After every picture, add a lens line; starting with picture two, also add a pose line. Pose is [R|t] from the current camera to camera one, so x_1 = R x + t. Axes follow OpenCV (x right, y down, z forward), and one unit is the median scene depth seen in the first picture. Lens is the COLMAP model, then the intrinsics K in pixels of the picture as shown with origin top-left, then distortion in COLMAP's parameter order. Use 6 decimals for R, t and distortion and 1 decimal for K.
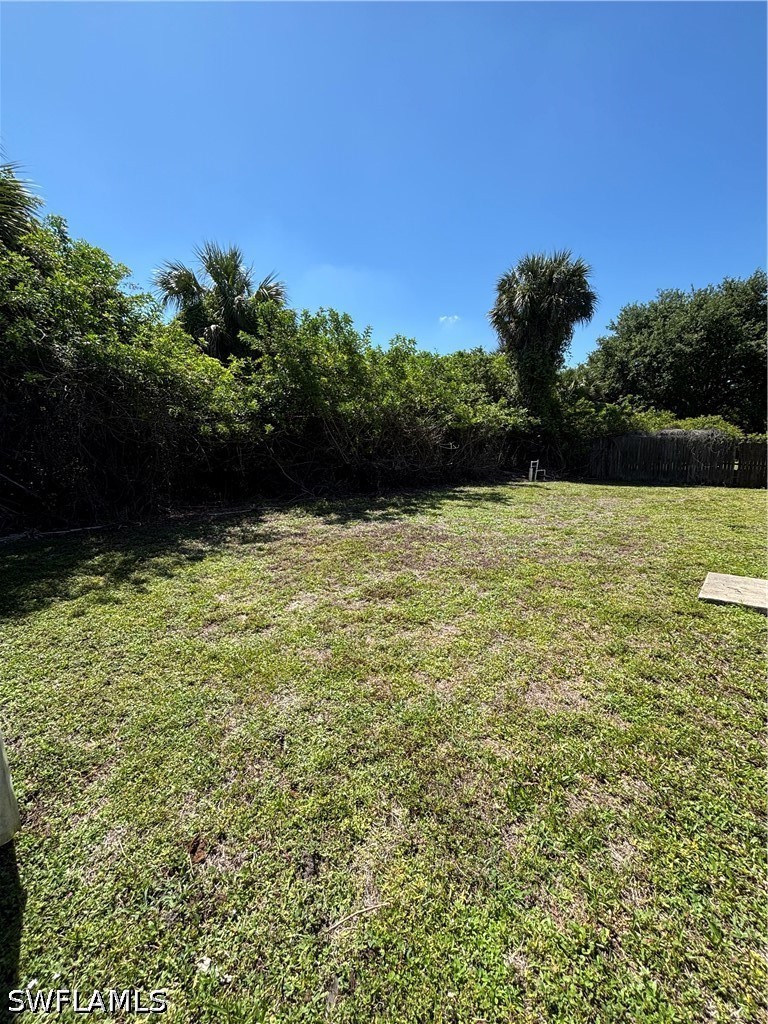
lens RADIAL K [[409.6, 0, 386.8], [0, 409.6, 513.3], [0, 0, 1]] dist [0.002289, -0.000042]
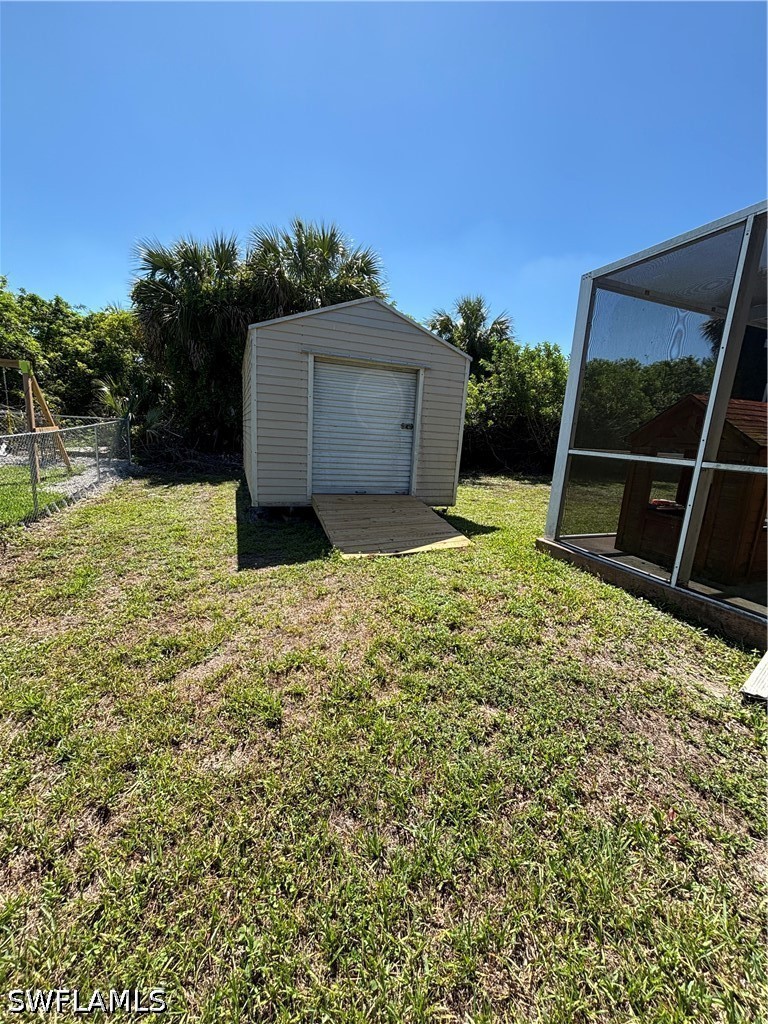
lens RADIAL K [[409.6, 0, 382.5], [0, 409.6, 514.5], [0, 0, 1]] dist [0.002289, -0.000042]
pose [[0.891737, 0.139794, -0.430422, 0.056699], [-0.137132, 0.989847, 0.037380, 0.124583], [0.431278, 0.025691, 0.901853, -0.524383]]
